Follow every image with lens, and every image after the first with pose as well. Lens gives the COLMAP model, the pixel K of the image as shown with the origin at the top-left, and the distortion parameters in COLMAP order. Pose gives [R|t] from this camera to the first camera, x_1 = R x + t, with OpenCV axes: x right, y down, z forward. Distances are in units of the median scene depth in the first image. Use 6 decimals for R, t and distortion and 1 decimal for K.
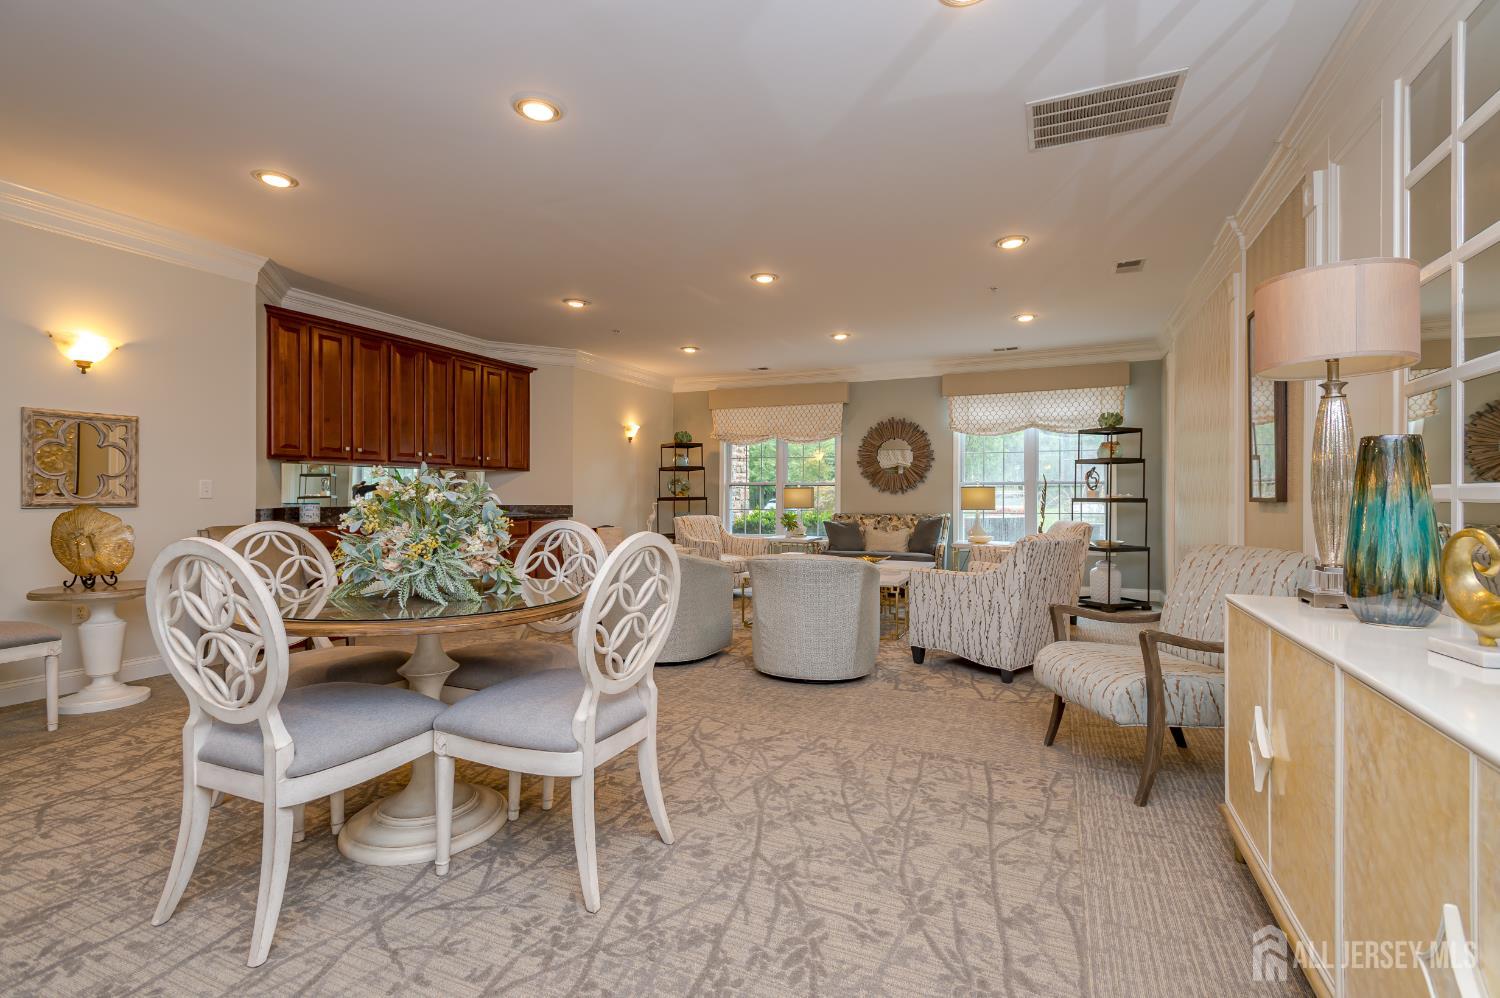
lens RADIAL K [[692.8, 0, 752.3], [0, 692.8, 492.7], [0, 0, 1]] dist [0.010875, -0.001353]
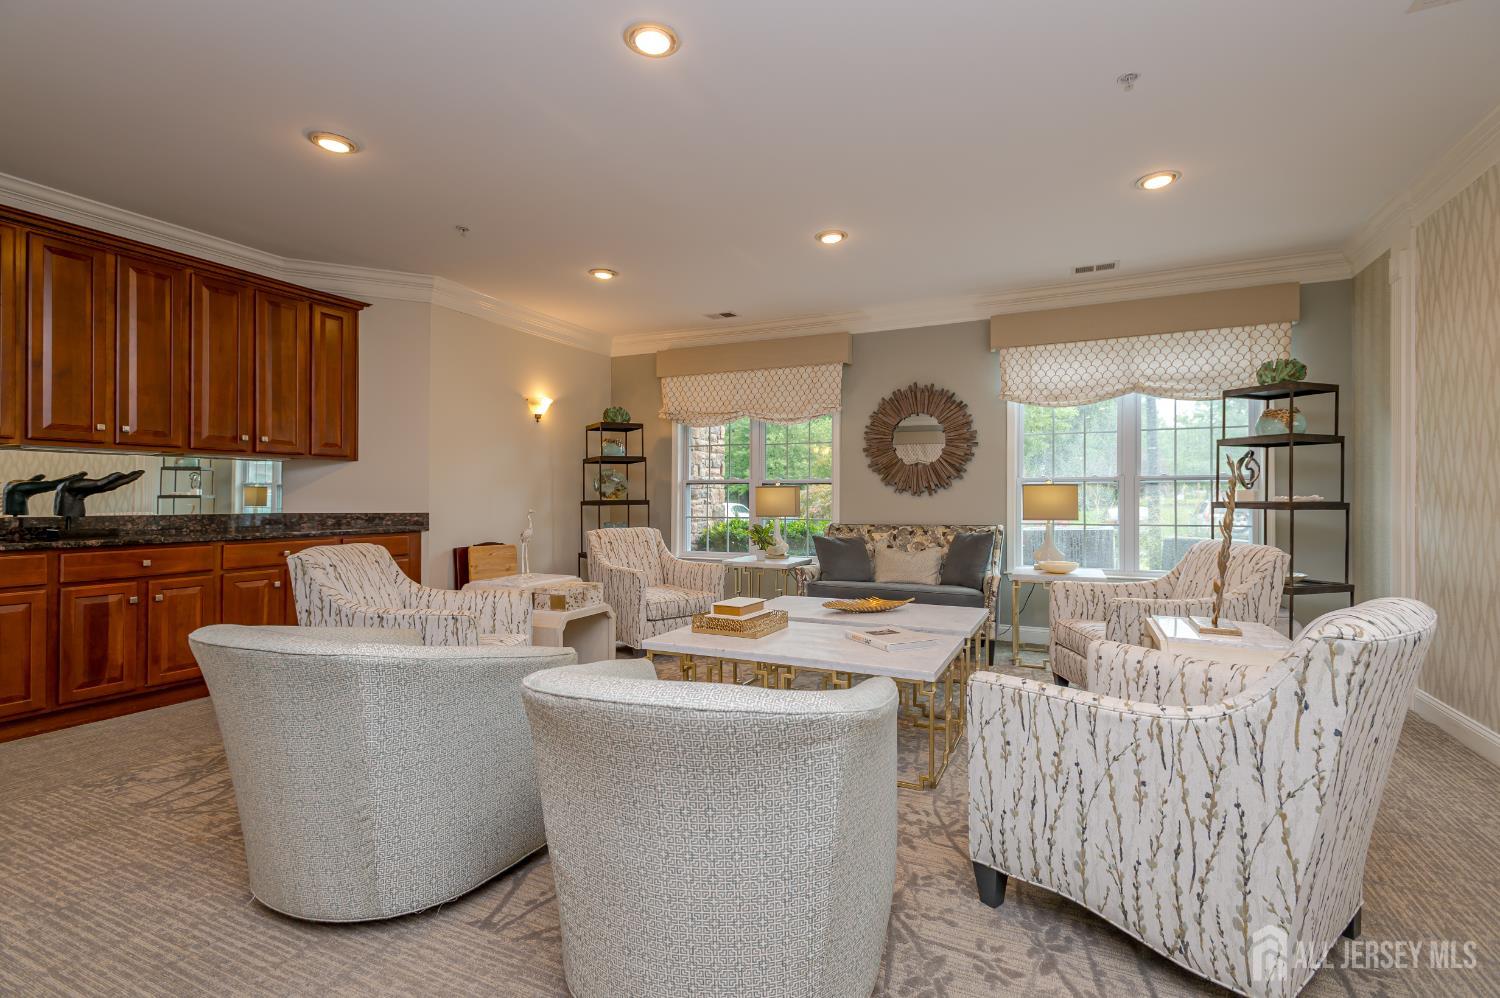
lens RADIAL K [[692.8, 0, 752.3], [0, 692.8, 492.7], [0, 0, 1]] dist [0.010875, -0.001353]
pose [[0.999740, -0.000514, -0.022809, 0.060378], [0.000432, 0.999993, -0.003613, 0.001332], [0.022811, 0.003602, 0.999733, 0.328435]]
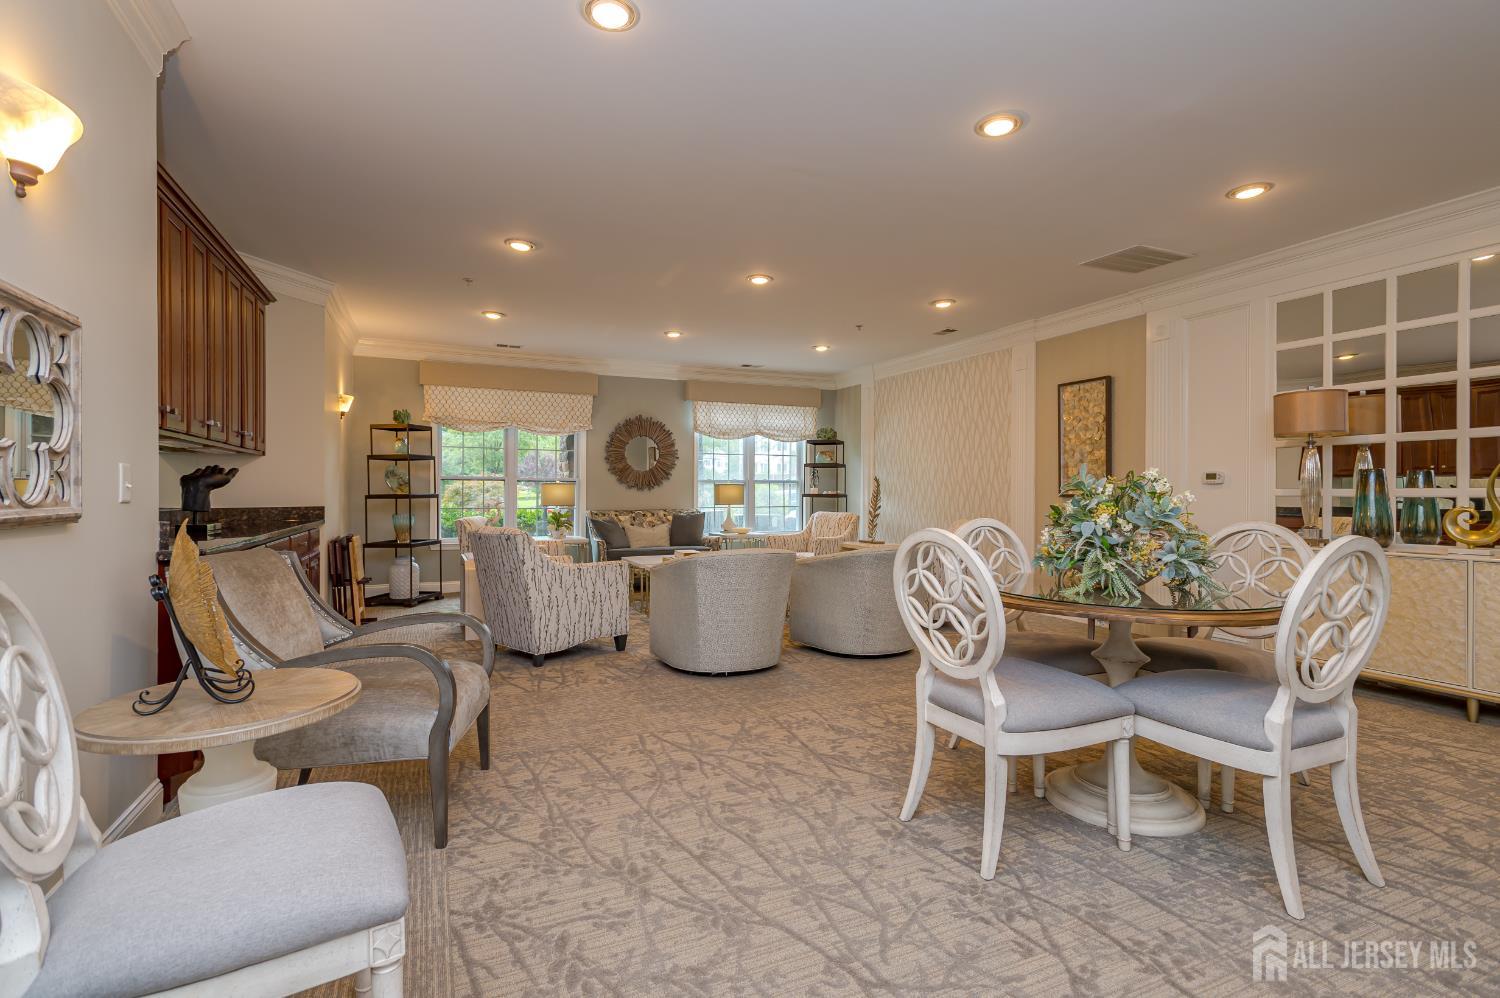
lens RADIAL K [[685.6, 0, 759.1], [0, 685.6, 517.5], [0, 0, 1]] dist [0.000931, 0.000165]
pose [[0.659228, -0.028871, 0.751389, -0.458900], [-0.003291, 0.999142, 0.041278, -0.000822], [-0.751936, -0.029684, 0.658567, 0.209331]]
